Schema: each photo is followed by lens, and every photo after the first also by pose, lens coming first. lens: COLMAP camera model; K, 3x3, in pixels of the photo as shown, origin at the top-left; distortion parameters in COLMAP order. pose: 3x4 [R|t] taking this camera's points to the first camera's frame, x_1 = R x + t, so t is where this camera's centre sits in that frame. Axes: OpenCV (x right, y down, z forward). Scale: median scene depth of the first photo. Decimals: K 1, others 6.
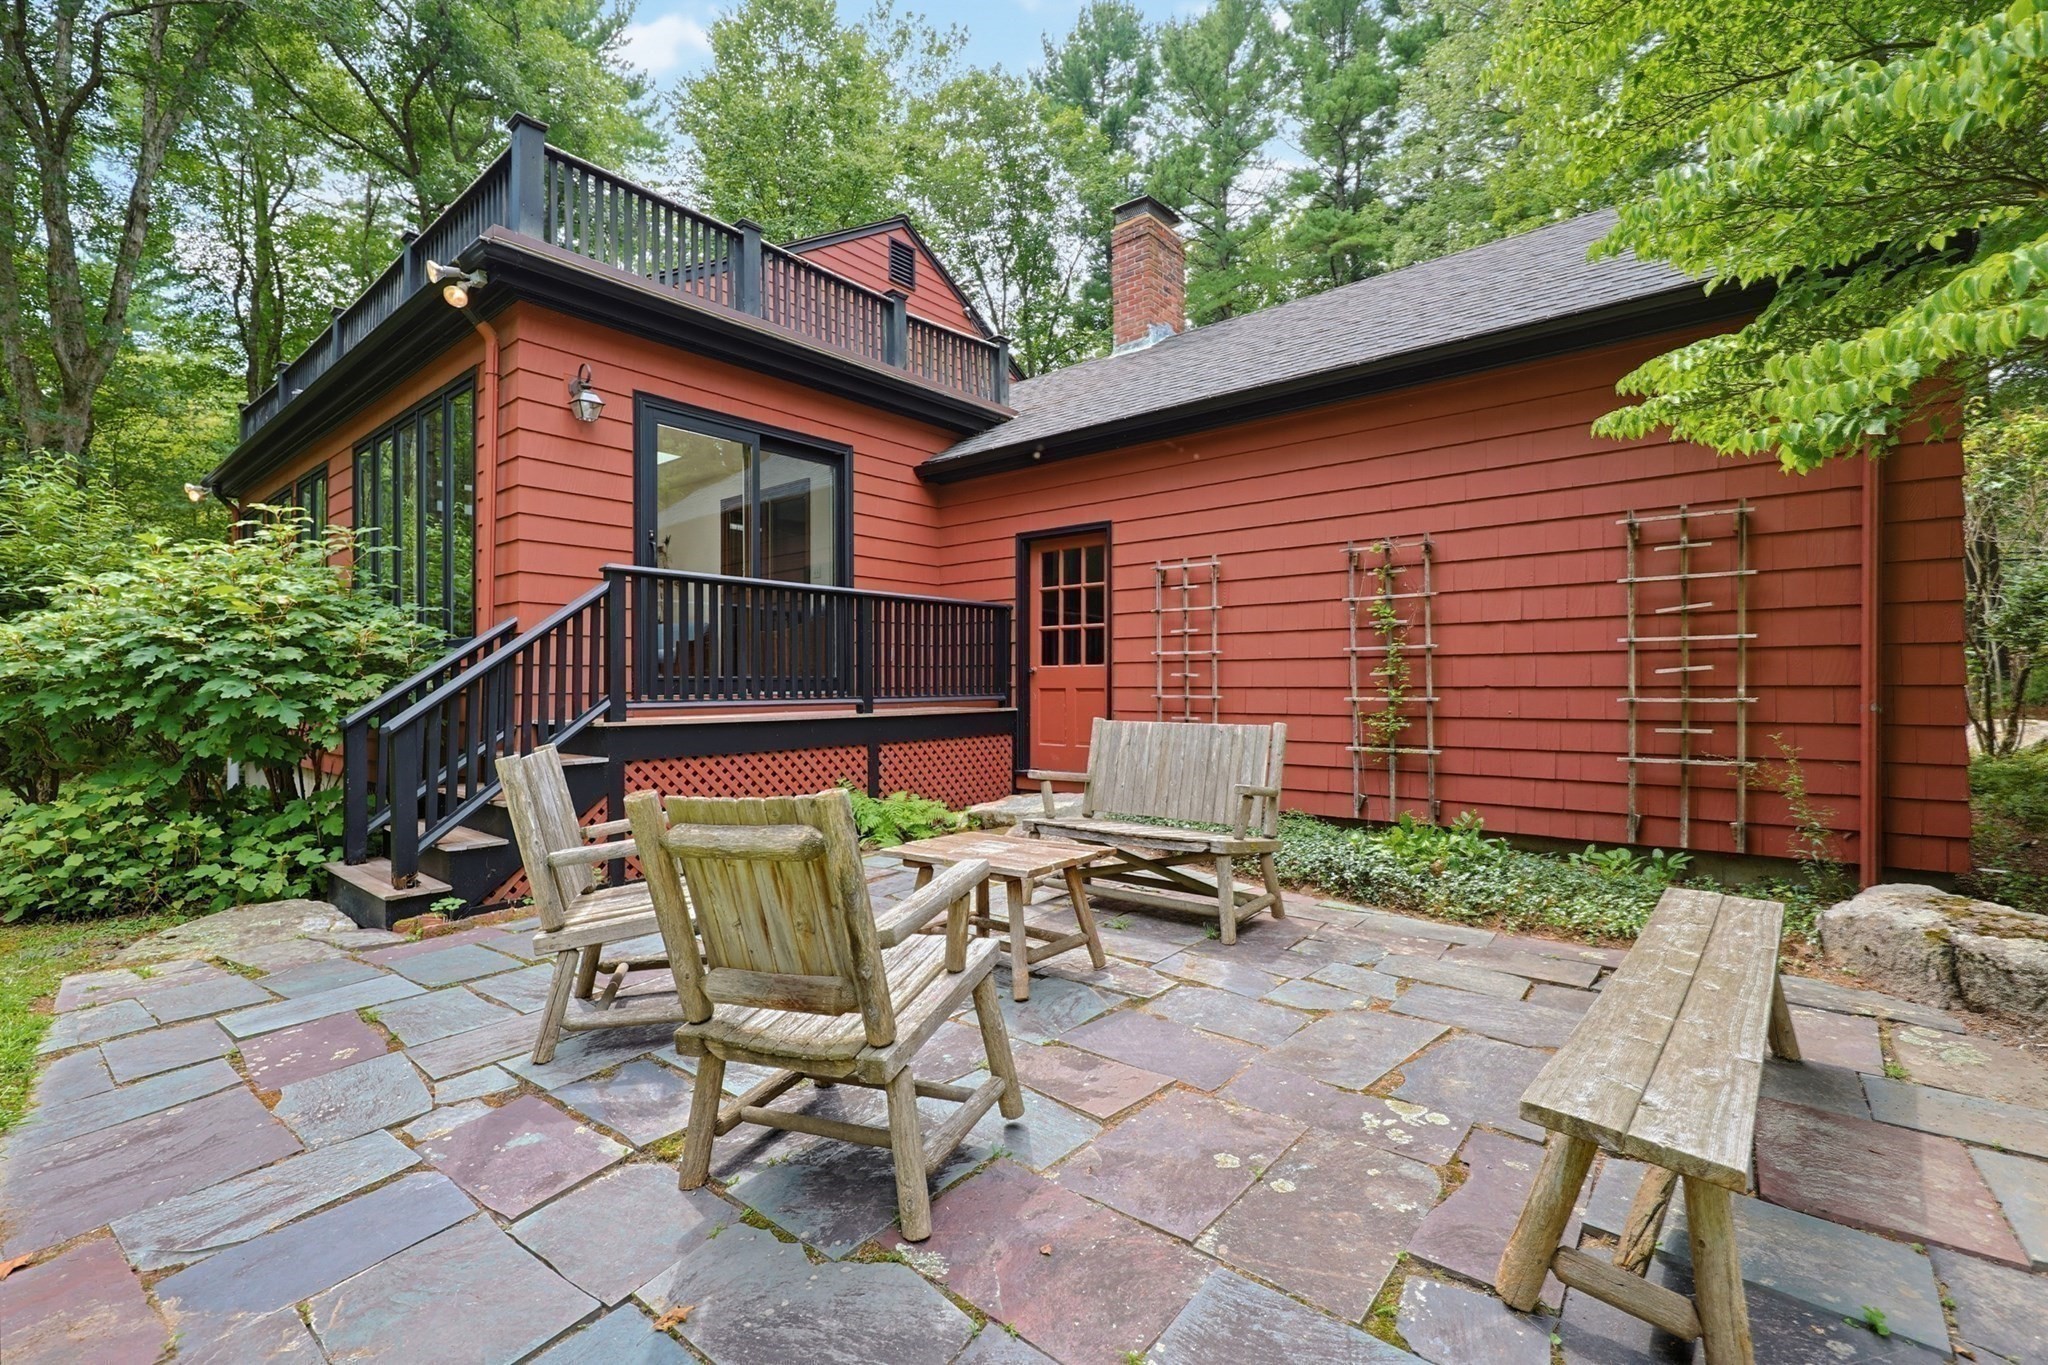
lens RADIAL K [[887.2, 0, 1028.0], [0, 887.2, 687.2], [0, 0, 1]] dist [-0.004417, 0.000183]
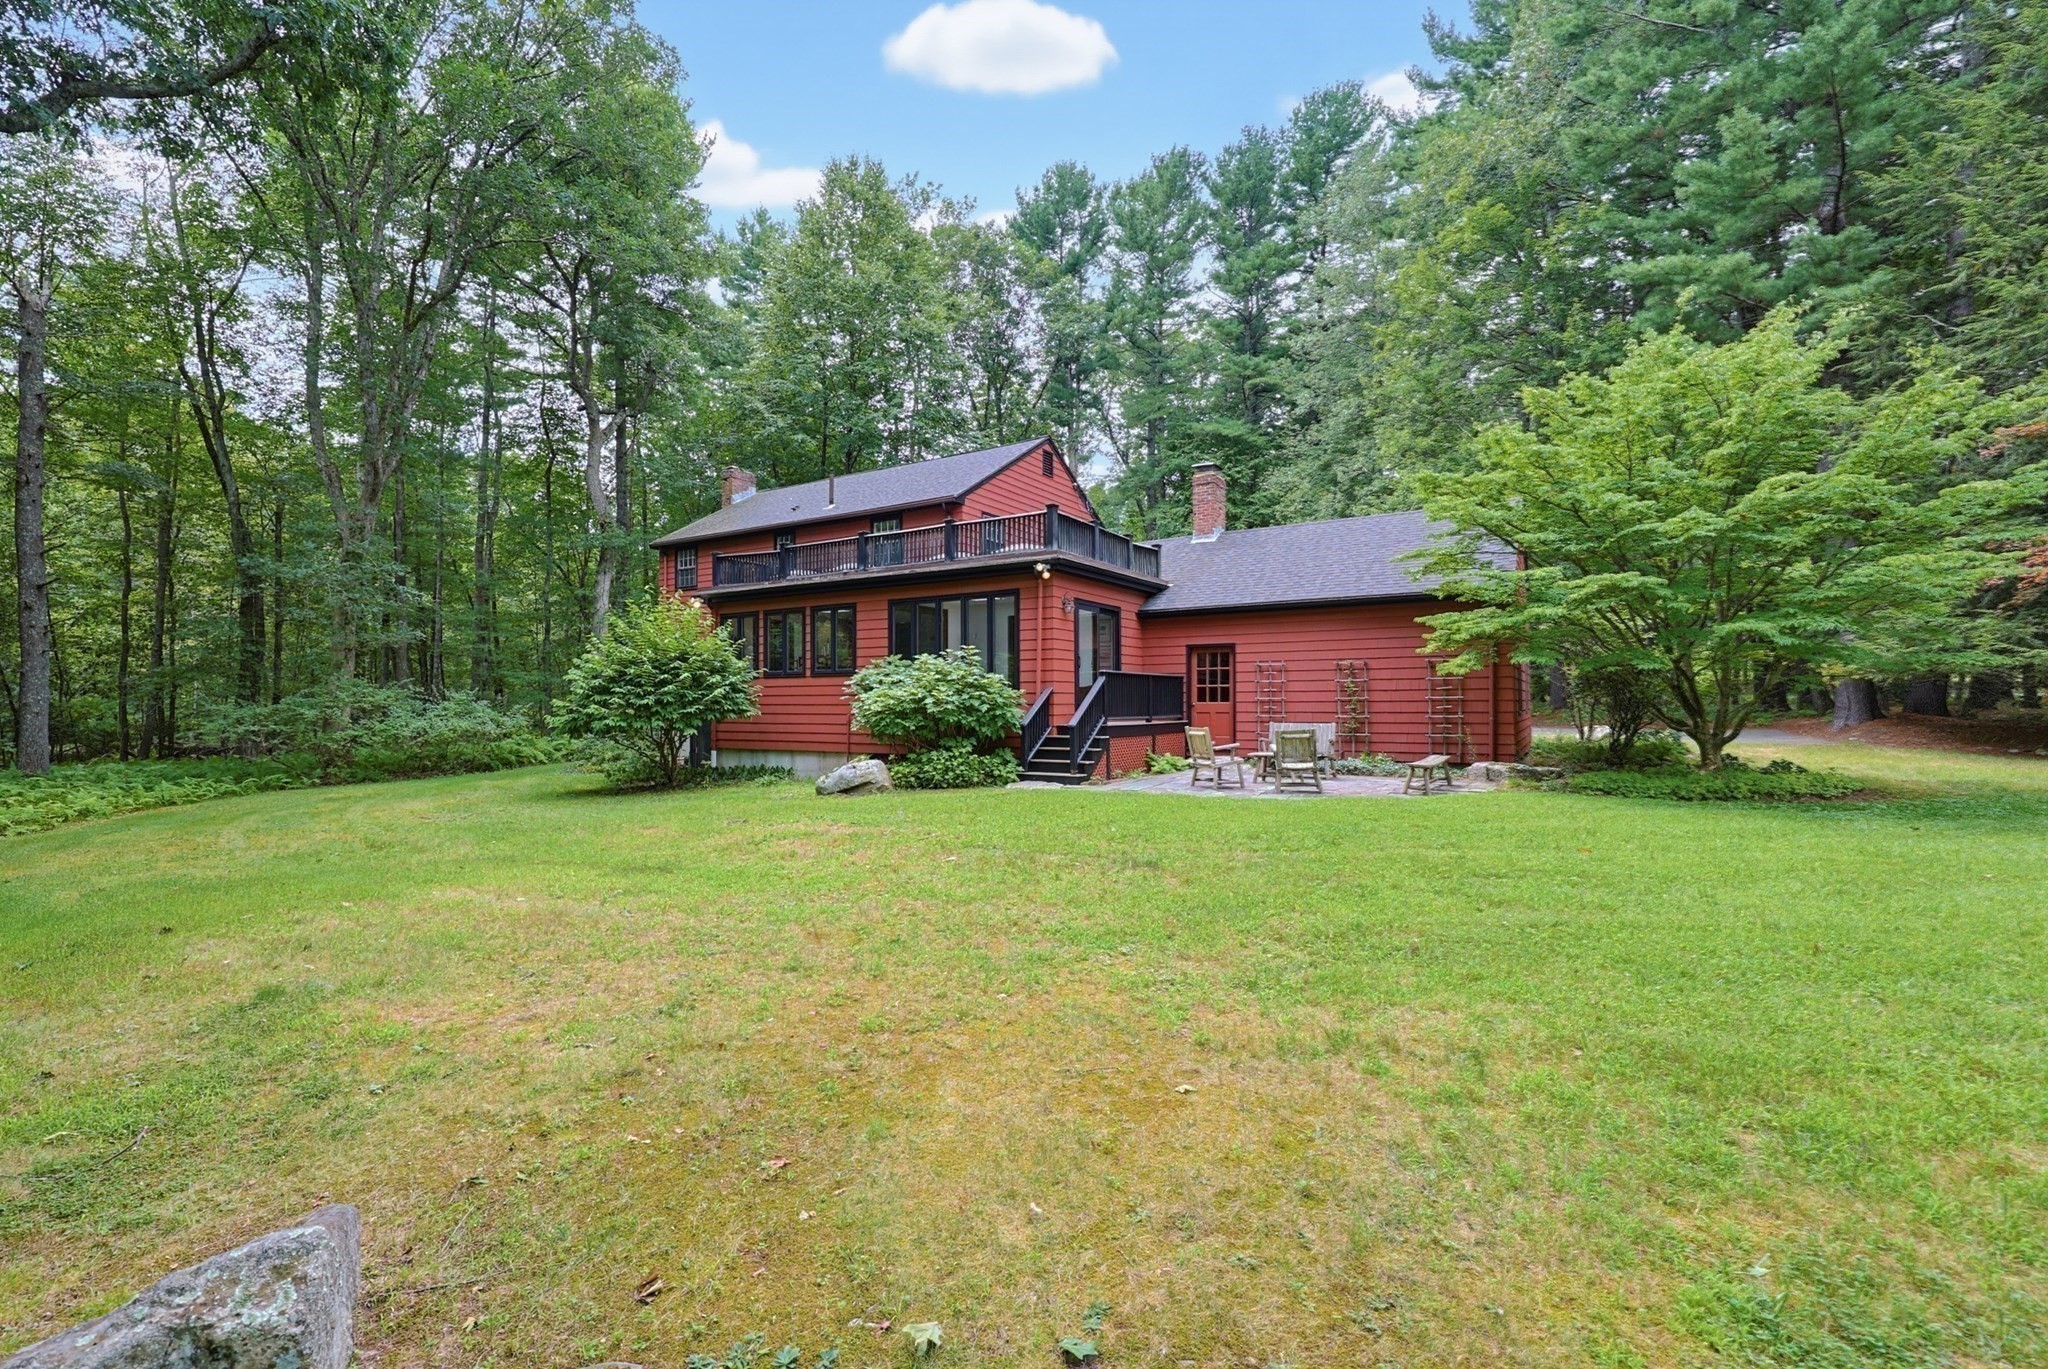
lens RADIAL K [[887.2, 0, 1024.6], [0, 887.2, 691.4], [0, 0, 1]] dist [-0.004417, 0.000183]
pose [[0.991274, 0.002192, 0.131796, -0.728163], [0.000325, 0.999818, -0.019072, -0.009287], [-0.131814, 0.018948, 0.991093, -1.211764]]
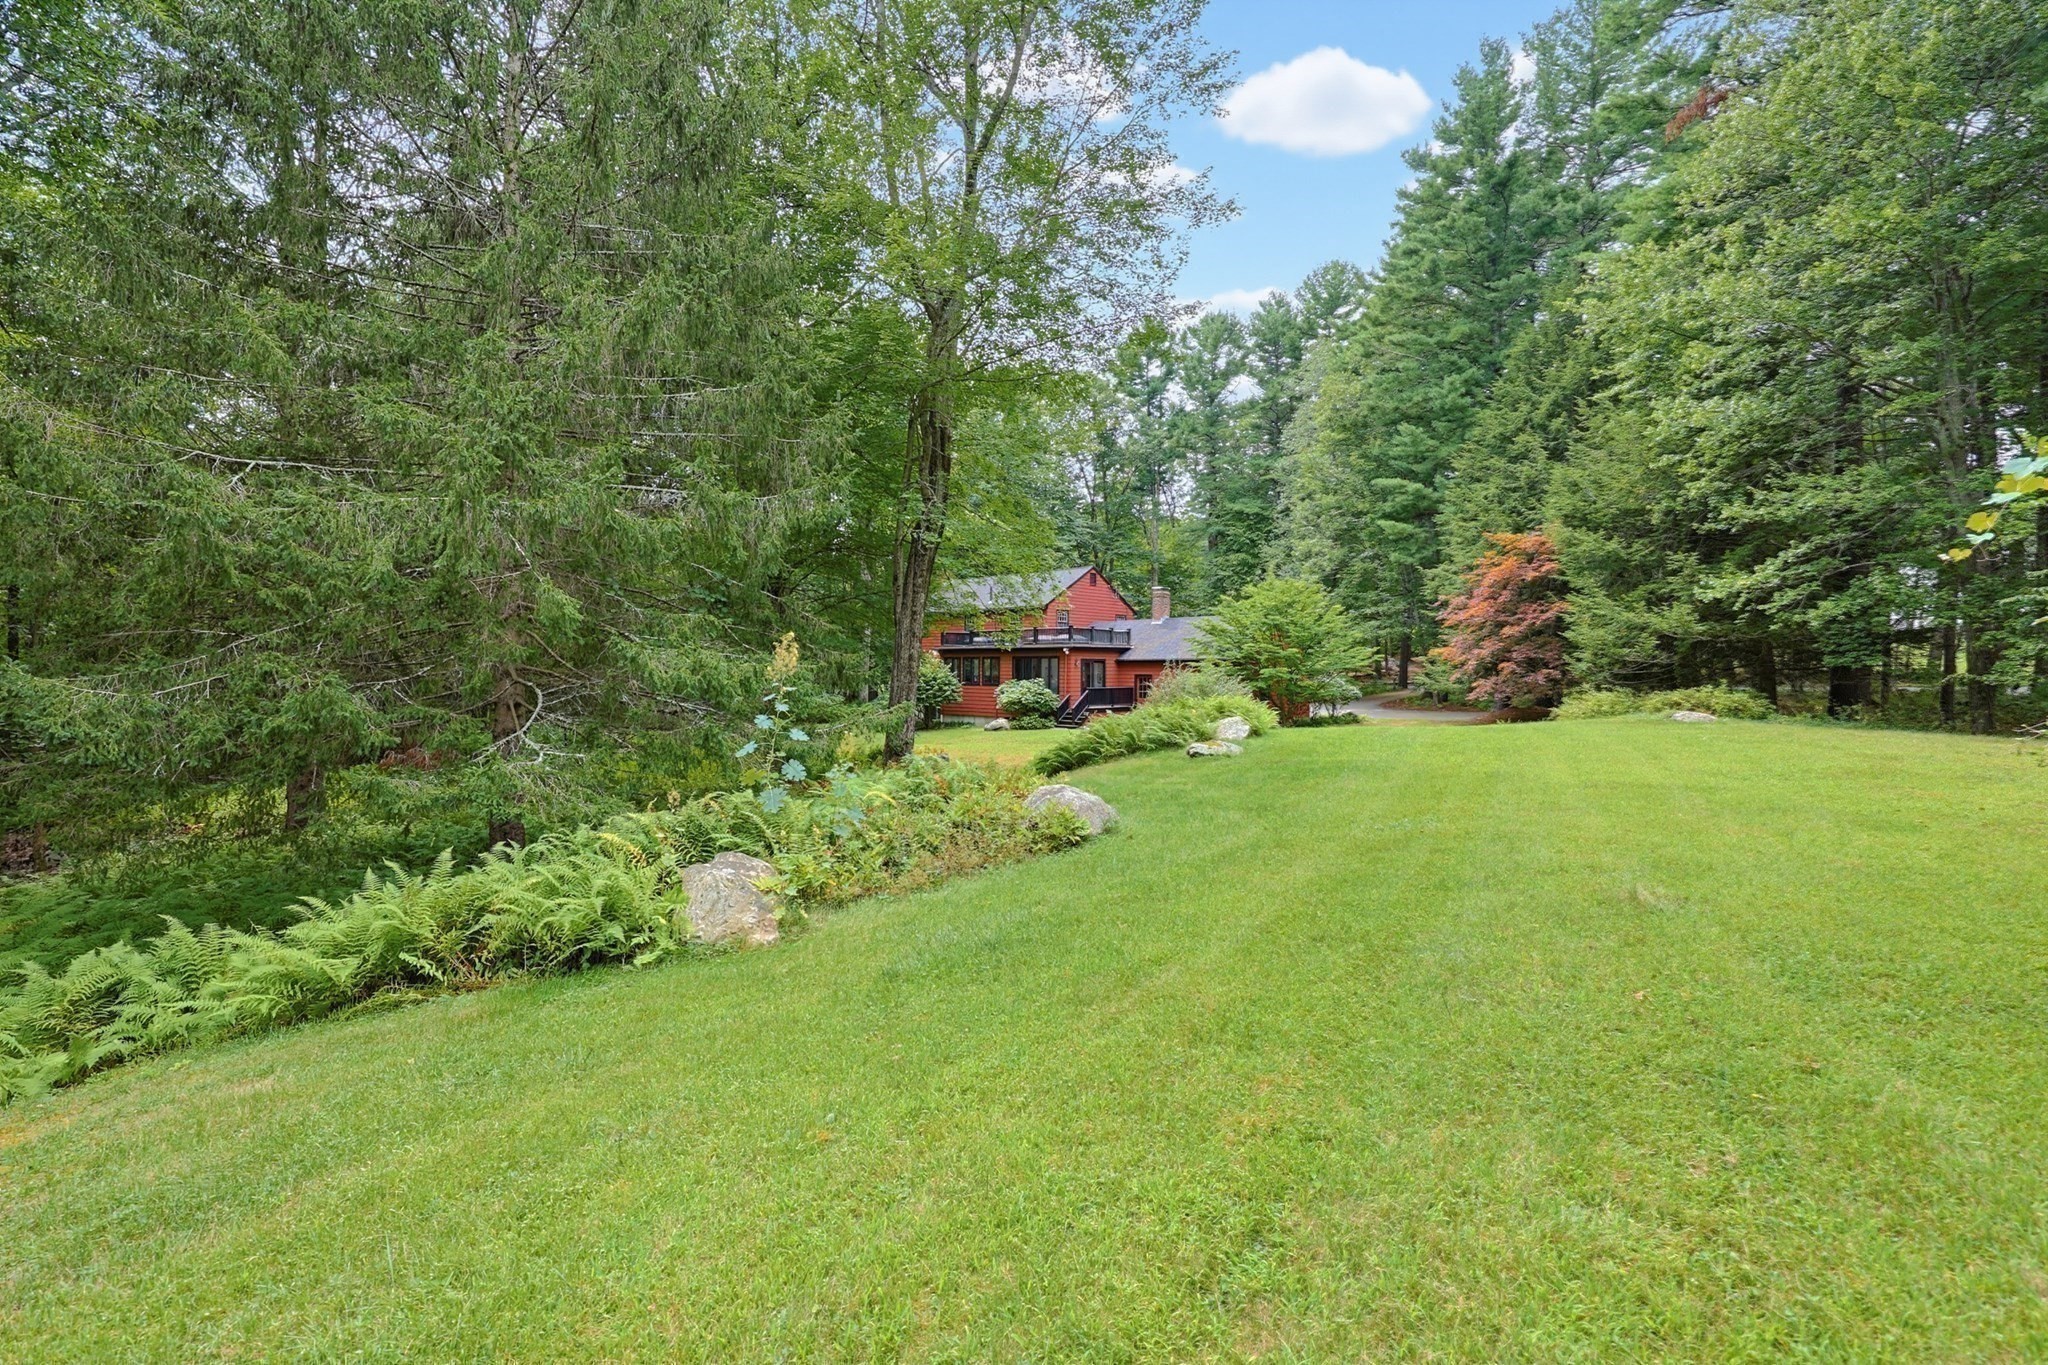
lens RADIAL K [[887.2, 0, 1023.3], [0, 887.2, 679.8], [0, 0, 1]] dist [-0.004417, 0.000183]
pose [[0.998988, 0.011396, -0.043519, -0.461558], [-0.011310, 0.999934, 0.002230, -0.147757], [0.043542, -0.001735, 0.999050, -4.552765]]
